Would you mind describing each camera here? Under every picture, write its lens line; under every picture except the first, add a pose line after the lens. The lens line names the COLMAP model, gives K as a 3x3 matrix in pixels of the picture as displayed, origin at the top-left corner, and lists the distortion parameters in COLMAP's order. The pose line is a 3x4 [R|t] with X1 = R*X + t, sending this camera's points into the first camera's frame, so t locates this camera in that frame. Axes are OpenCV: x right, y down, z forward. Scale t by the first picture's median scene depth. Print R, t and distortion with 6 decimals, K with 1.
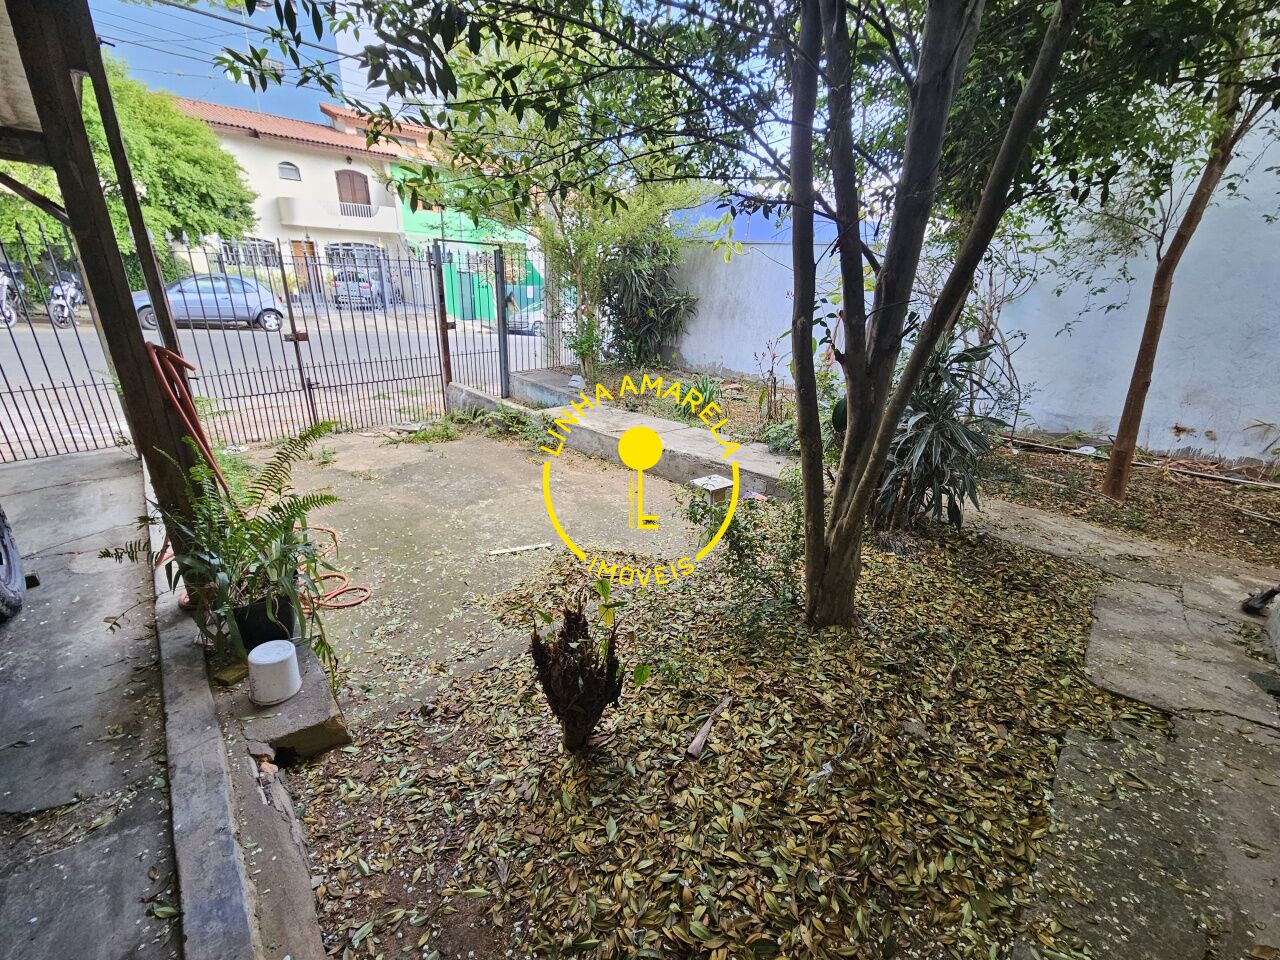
lens RADIAL K [[526.9, 0, 645.2], [0, 526.9, 483.6], [0, 0, 1]] dist [0.001026, 0.000999]
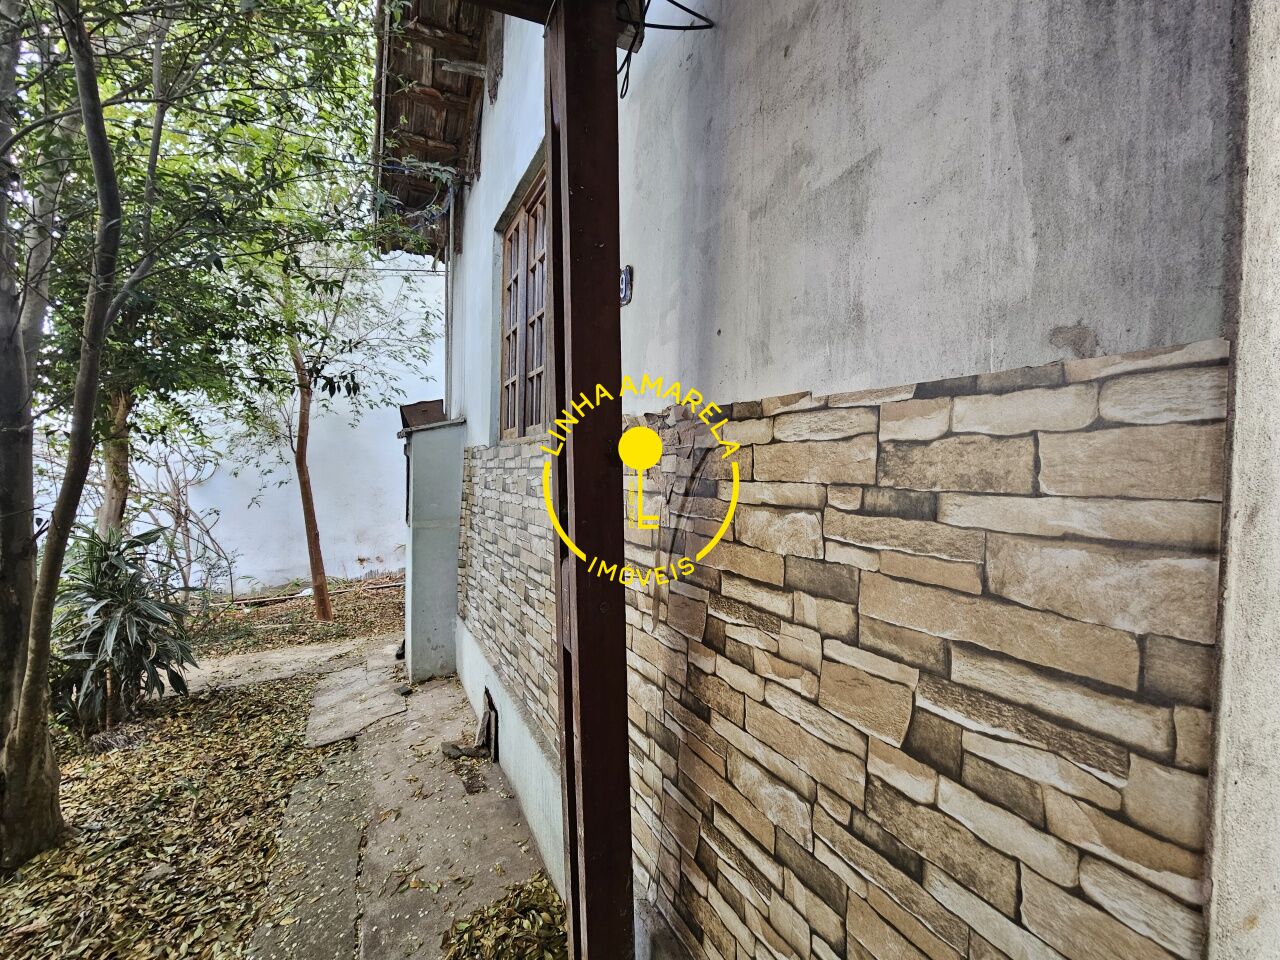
lens RADIAL K [[526.9, 0, 645.2], [0, 526.9, 483.6], [0, 0, 1]] dist [0.001026, 0.000999]
pose [[0.323012, -0.078054, 0.943171, -0.077817], [0.361933, 0.931023, -0.046904, 0.075838], [-0.874453, 0.356516, 0.328982, -0.309024]]
